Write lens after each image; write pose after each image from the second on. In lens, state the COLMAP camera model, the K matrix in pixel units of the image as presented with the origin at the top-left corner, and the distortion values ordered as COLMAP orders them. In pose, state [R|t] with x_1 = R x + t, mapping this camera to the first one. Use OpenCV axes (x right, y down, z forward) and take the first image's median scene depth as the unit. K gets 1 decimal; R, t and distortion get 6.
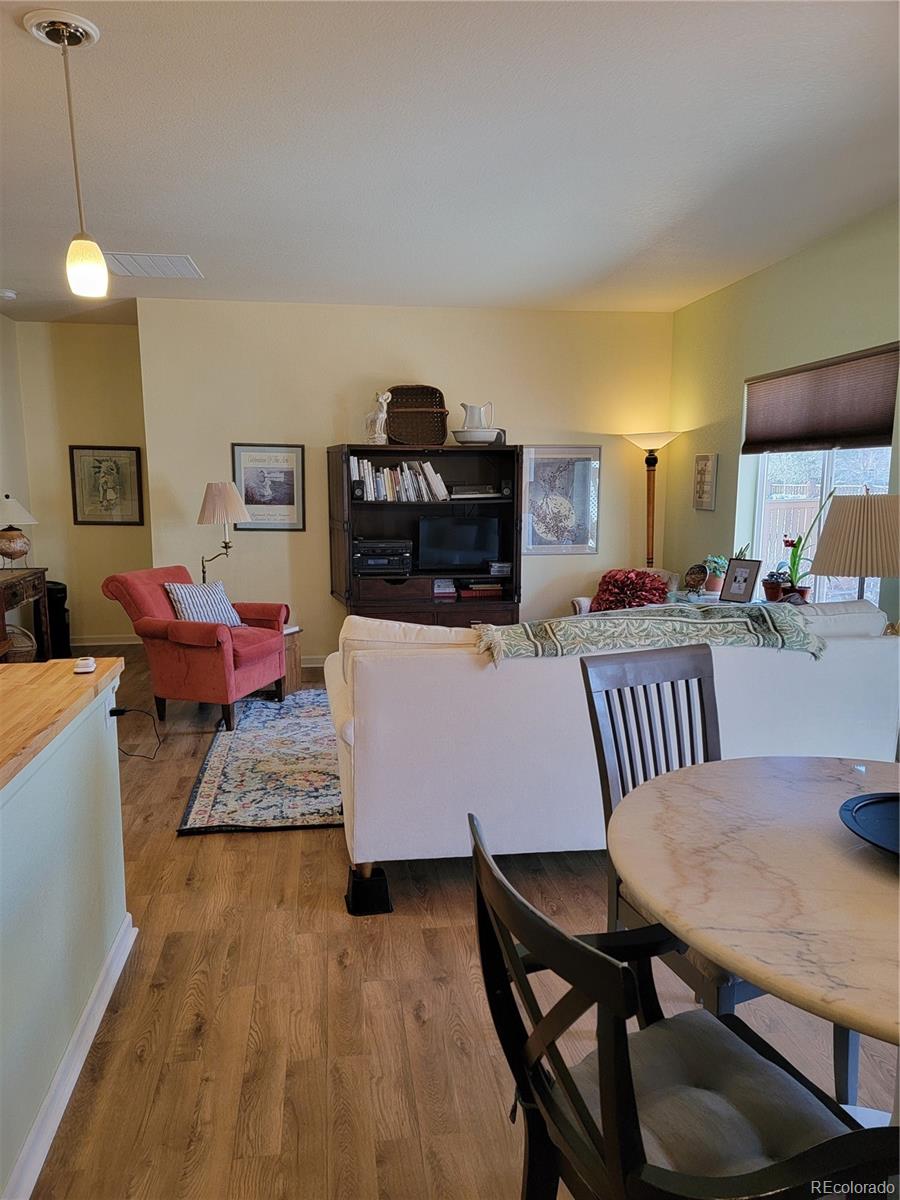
lens RADIAL K [[844.9, 0, 449.2], [0, 844.9, 600.7], [0, 0, 1]] dist [-0.002098, -0.000771]
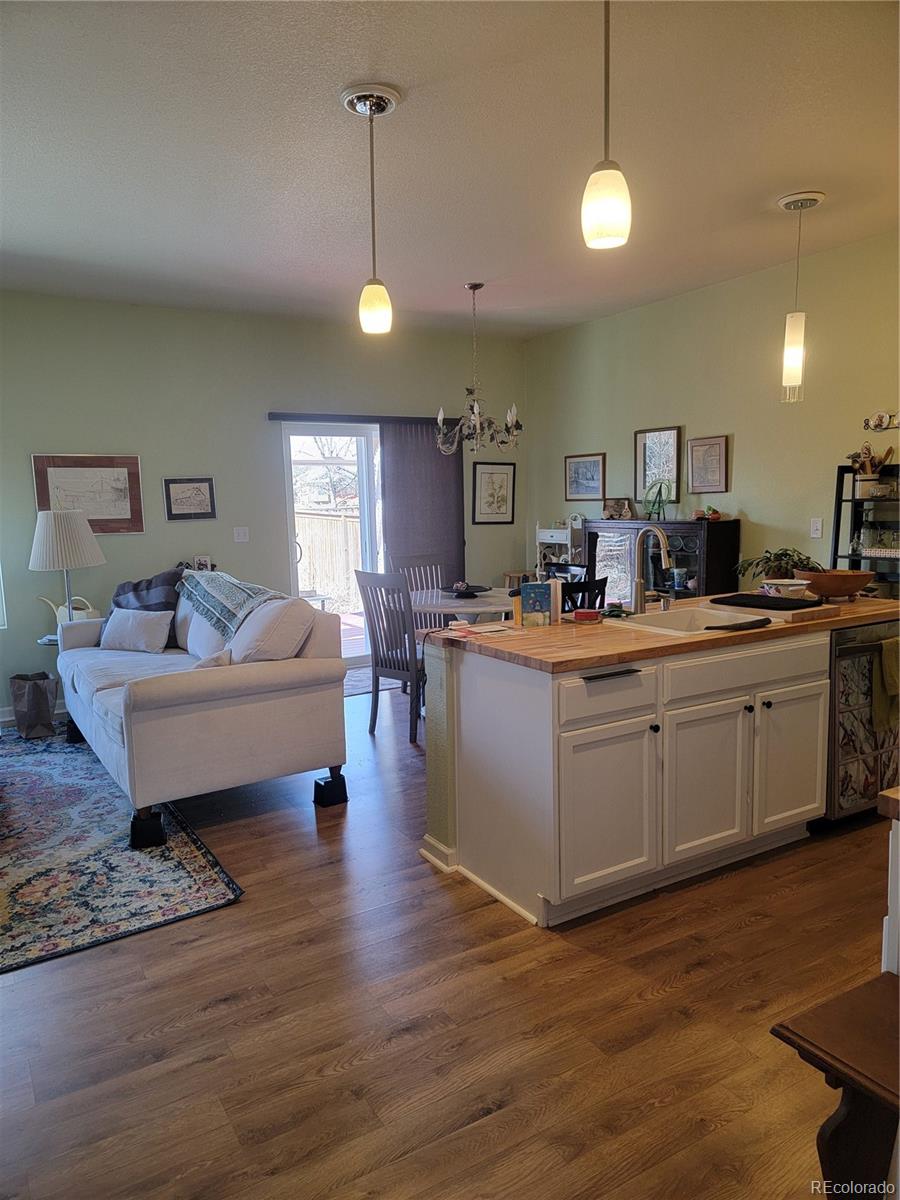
lens RADIAL K [[844.9, 0, 449.5], [0, 844.9, 599.9], [0, 0, 1]] dist [-0.002098, -0.000771]
pose [[-0.389626, -0.114268, 0.913857, -1.057362], [0.153064, 0.970439, 0.186602, -0.144560], [-0.908165, 0.212583, -0.360618, 0.941458]]
